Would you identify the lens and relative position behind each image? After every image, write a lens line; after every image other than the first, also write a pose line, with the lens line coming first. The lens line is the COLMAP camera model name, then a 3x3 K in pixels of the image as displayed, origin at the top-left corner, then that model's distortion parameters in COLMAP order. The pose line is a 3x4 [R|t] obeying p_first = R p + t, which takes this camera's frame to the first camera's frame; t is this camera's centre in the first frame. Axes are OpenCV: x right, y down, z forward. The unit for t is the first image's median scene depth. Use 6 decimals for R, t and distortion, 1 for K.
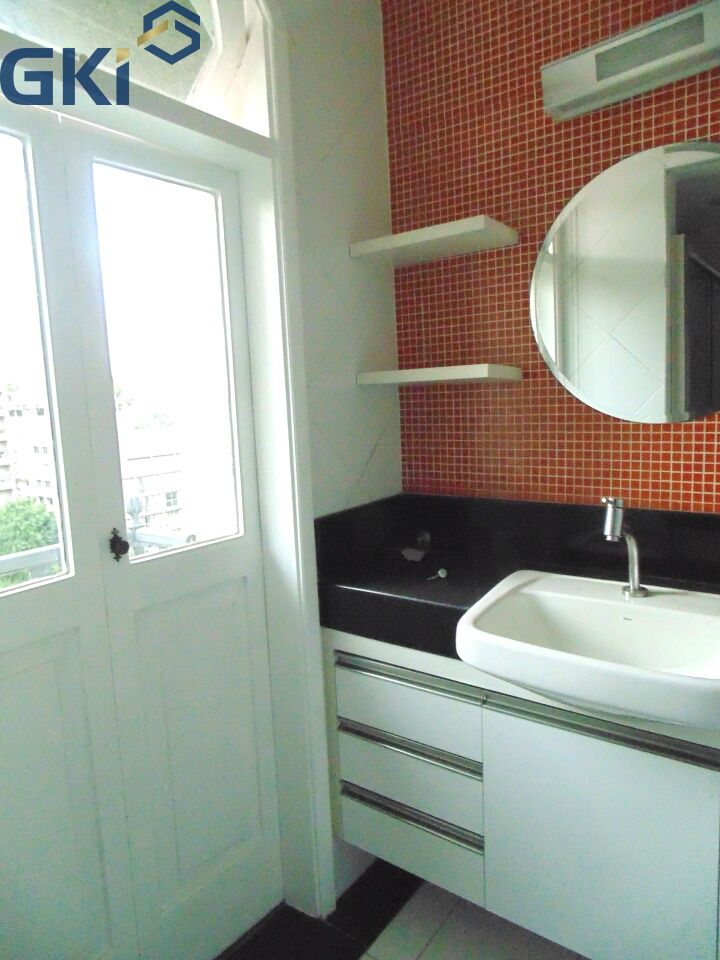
lens RADIAL K [[642.4, 0, 359.0], [0, 642.4, 477.2], [0, 0, 1]] dist [-0.017808, 0.002323]
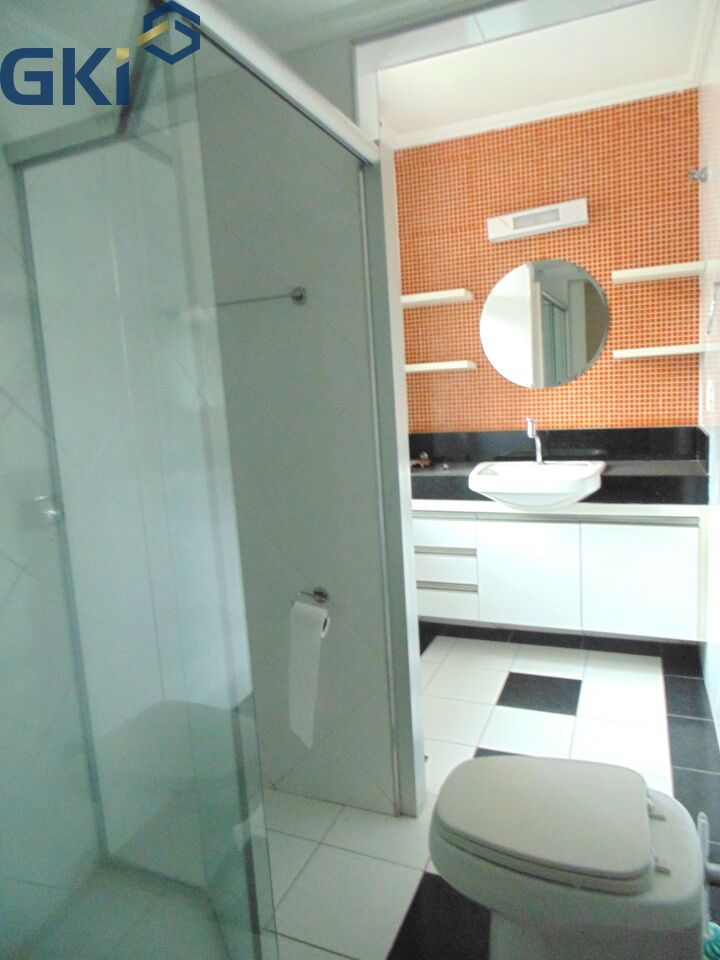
lens RADIAL K [[642.4, 0, 360.9], [0, 642.4, 479.2], [0, 0, 1]] dist [-0.017808, 0.002323]
pose [[0.974366, -0.045036, 0.220417, -0.568884], [0.043665, 0.998985, 0.011087, 0.156138], [-0.220692, -0.001178, 0.975343, -0.883131]]
